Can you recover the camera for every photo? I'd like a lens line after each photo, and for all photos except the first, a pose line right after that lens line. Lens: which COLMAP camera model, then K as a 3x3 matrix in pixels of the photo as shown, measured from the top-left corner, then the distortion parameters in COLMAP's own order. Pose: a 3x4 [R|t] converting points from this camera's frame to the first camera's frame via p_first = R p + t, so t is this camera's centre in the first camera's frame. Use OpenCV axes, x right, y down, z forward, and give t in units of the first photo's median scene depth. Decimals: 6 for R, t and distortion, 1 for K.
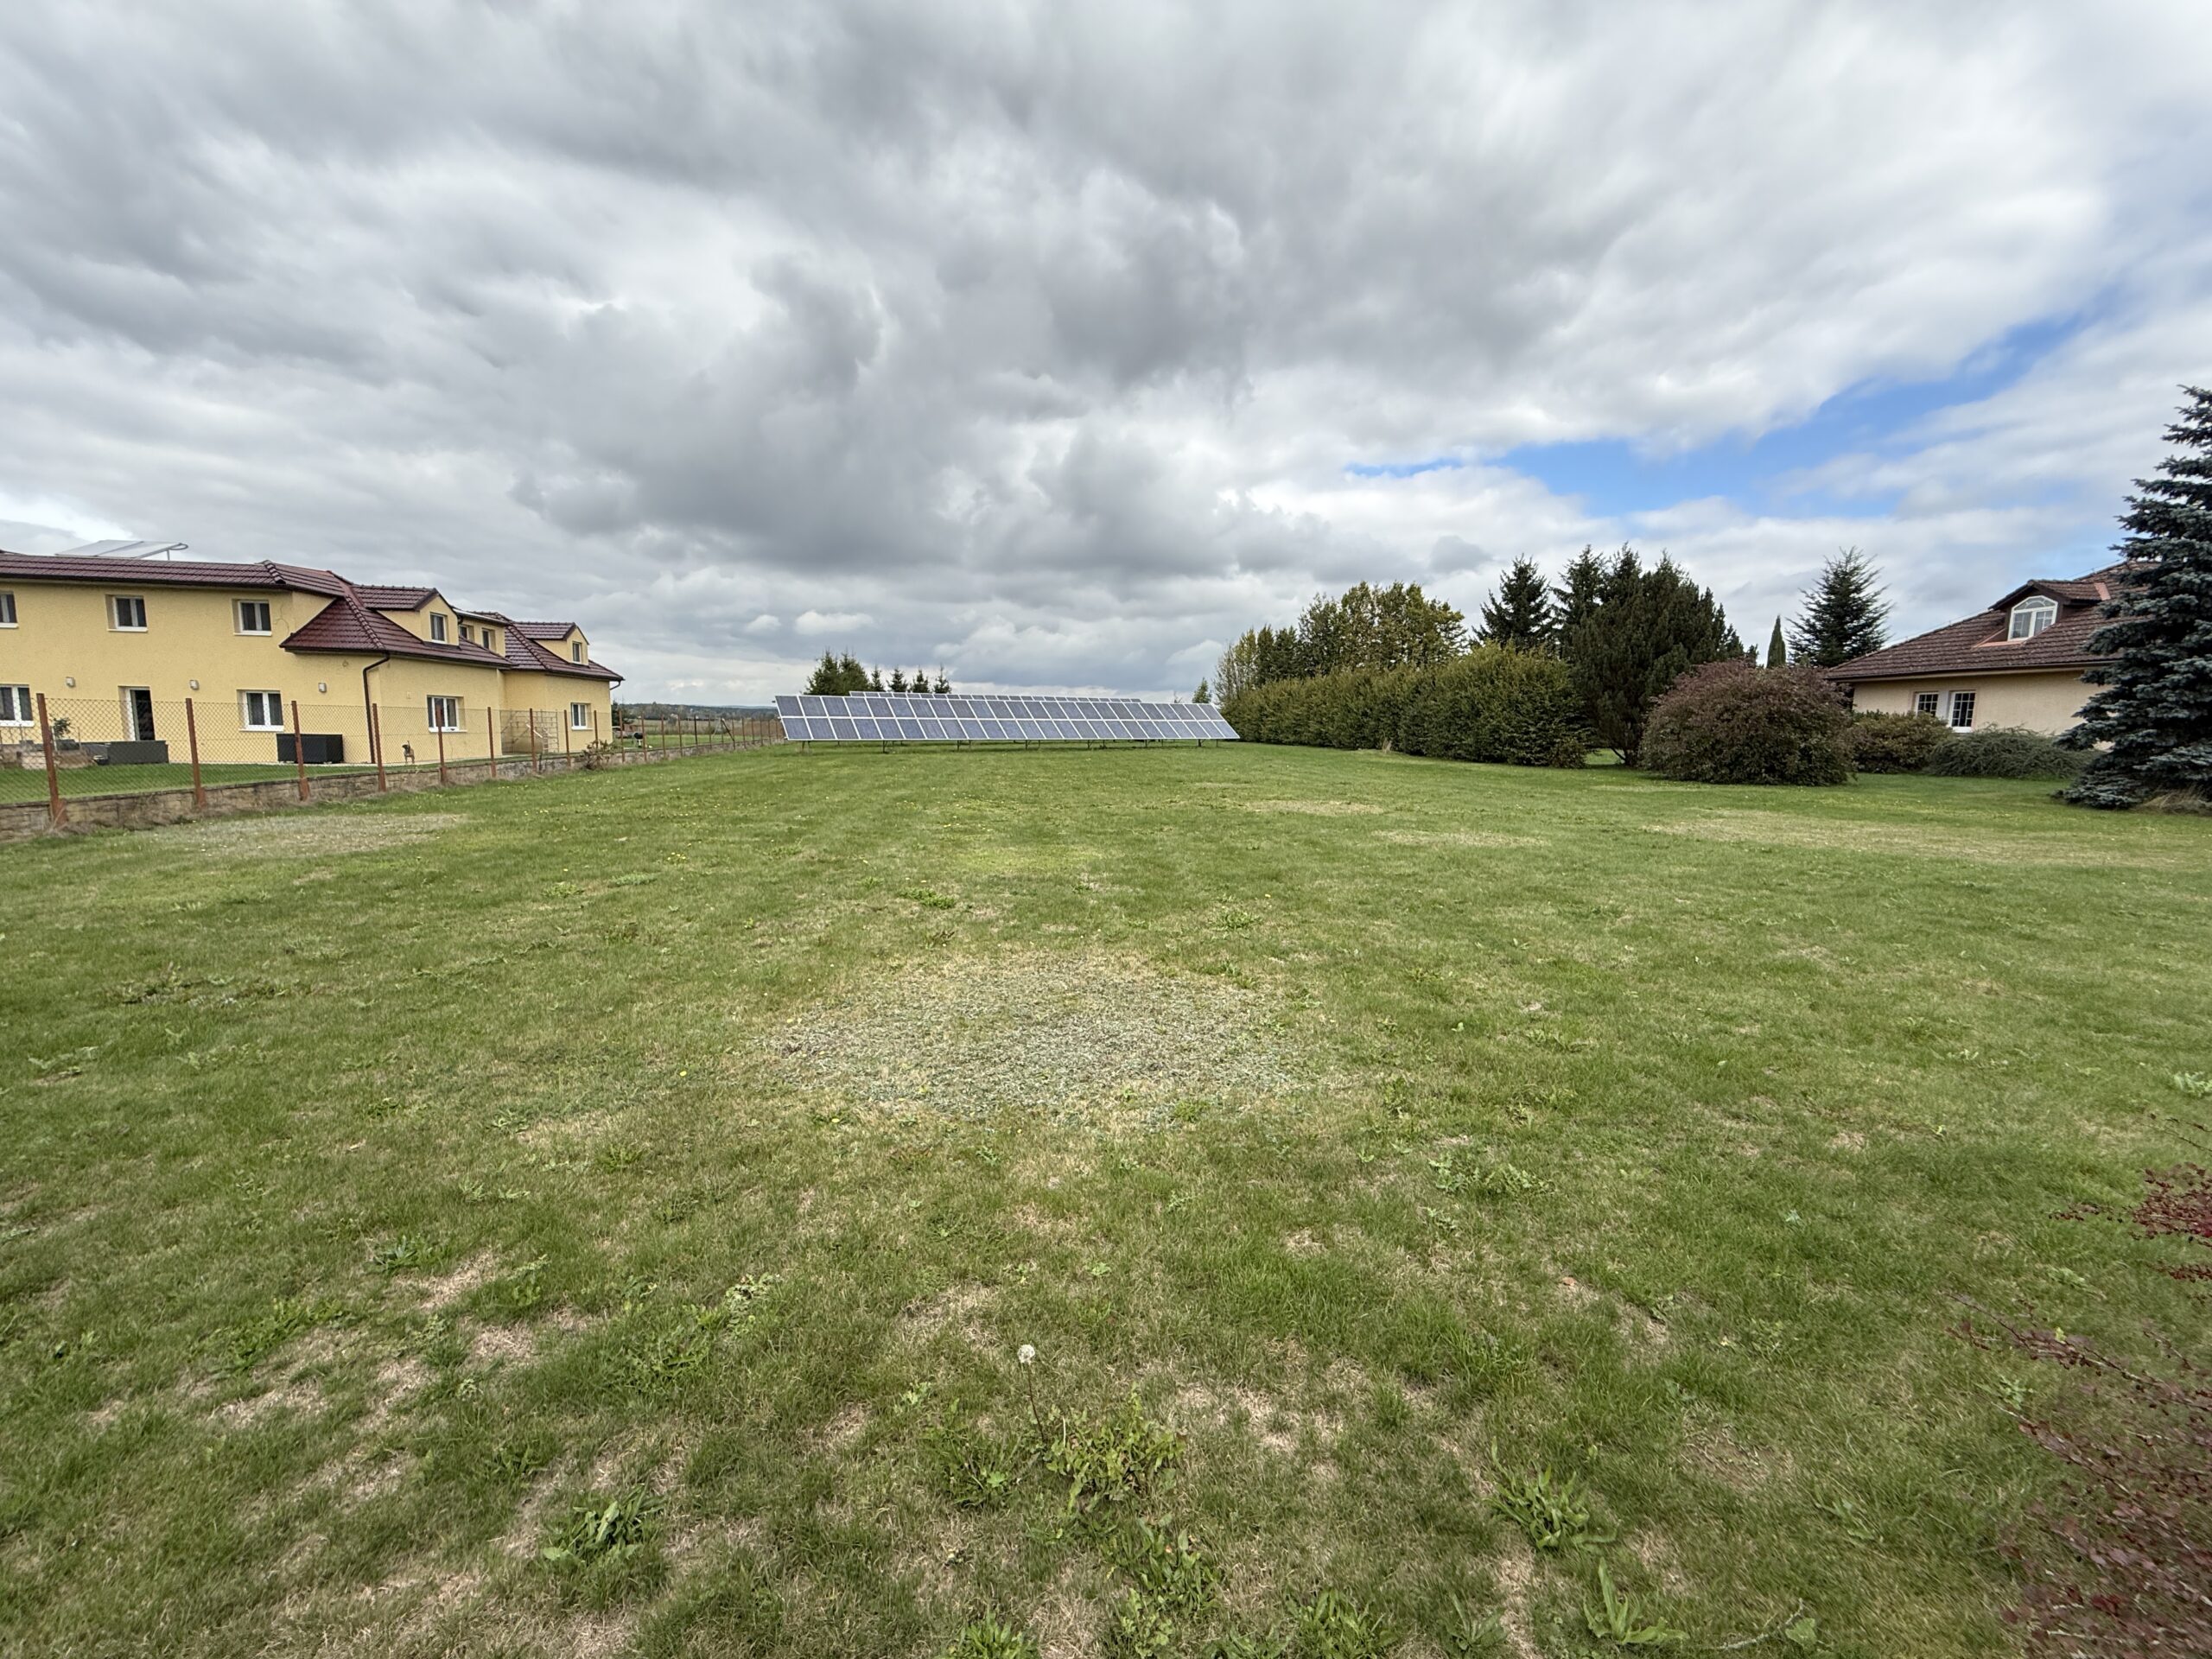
lens RADIAL K [[885.5, 0, 1099.7], [0, 885.5, 830.5], [0, 0, 1]] dist [0.001213, 0.000539]
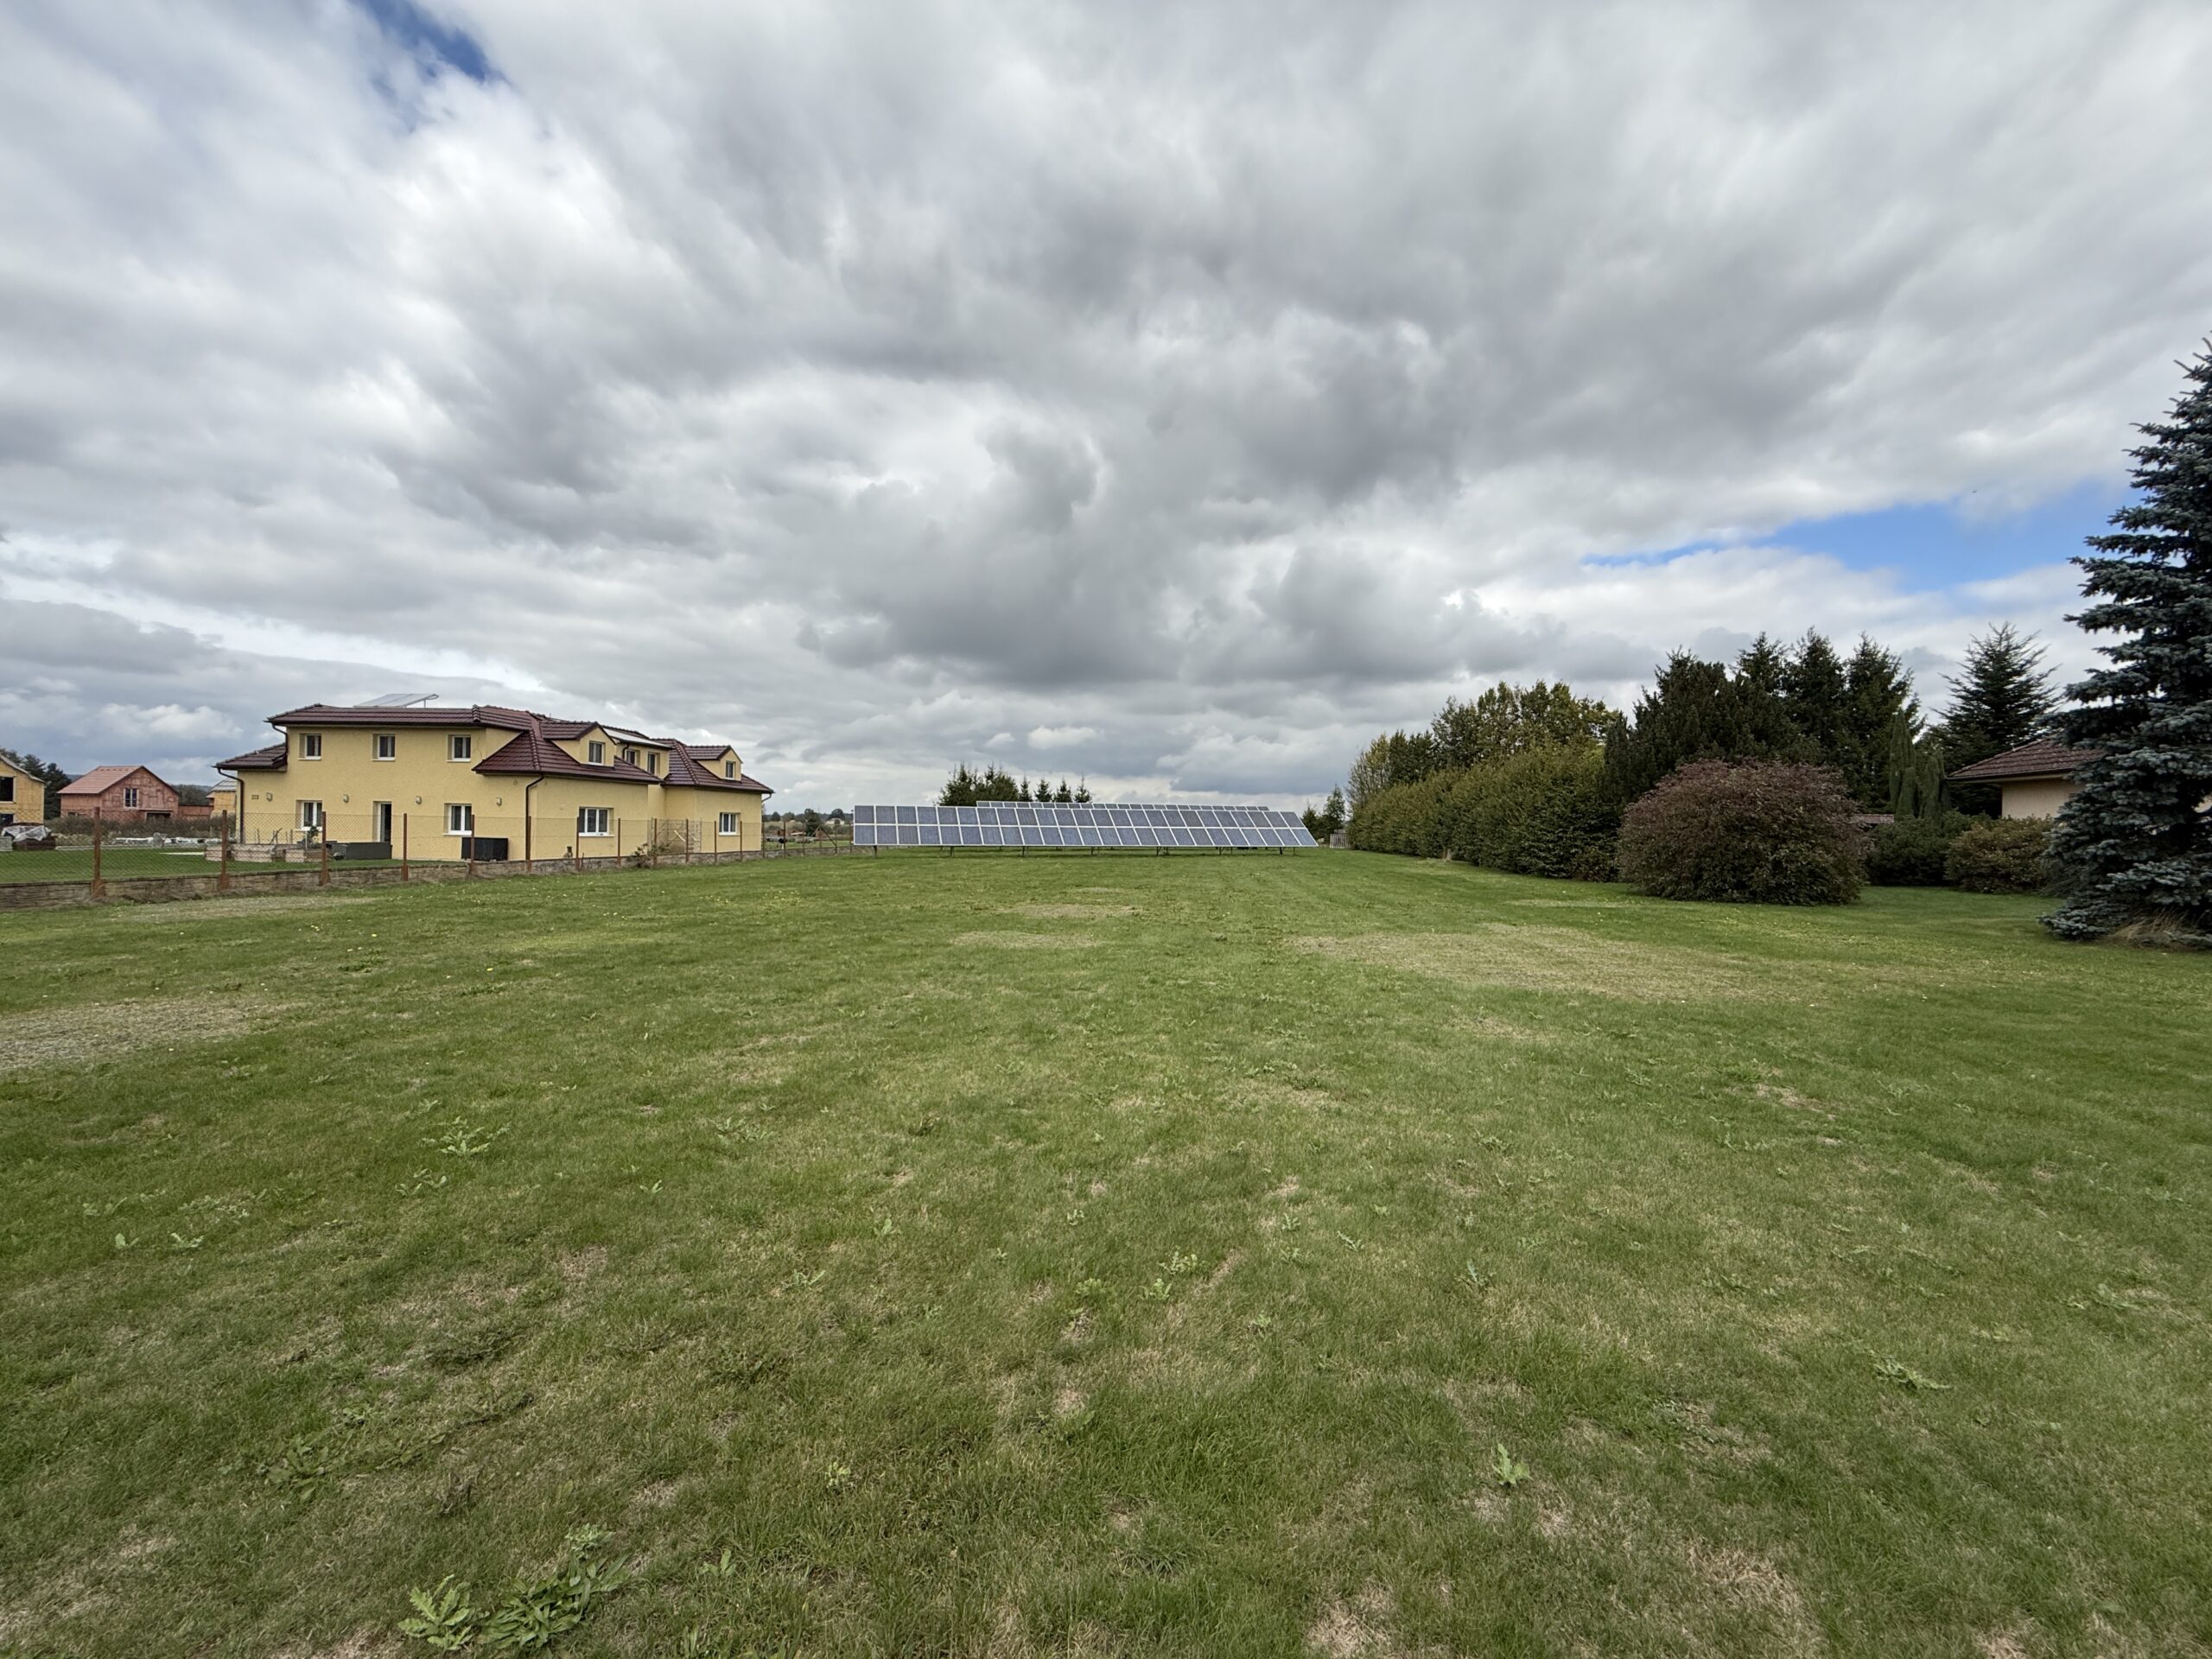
lens RADIAL K [[885.0, 0, 1091.6], [0, 885.0, 834.7], [0, 0, 1]] dist [0.009970, -0.000094]
pose [[0.966061, 0.003158, -0.258296, 0.134982], [-0.033213, 0.993144, -0.112081, 0.000377], [0.256171, 0.116856, 0.959542, 0.000550]]
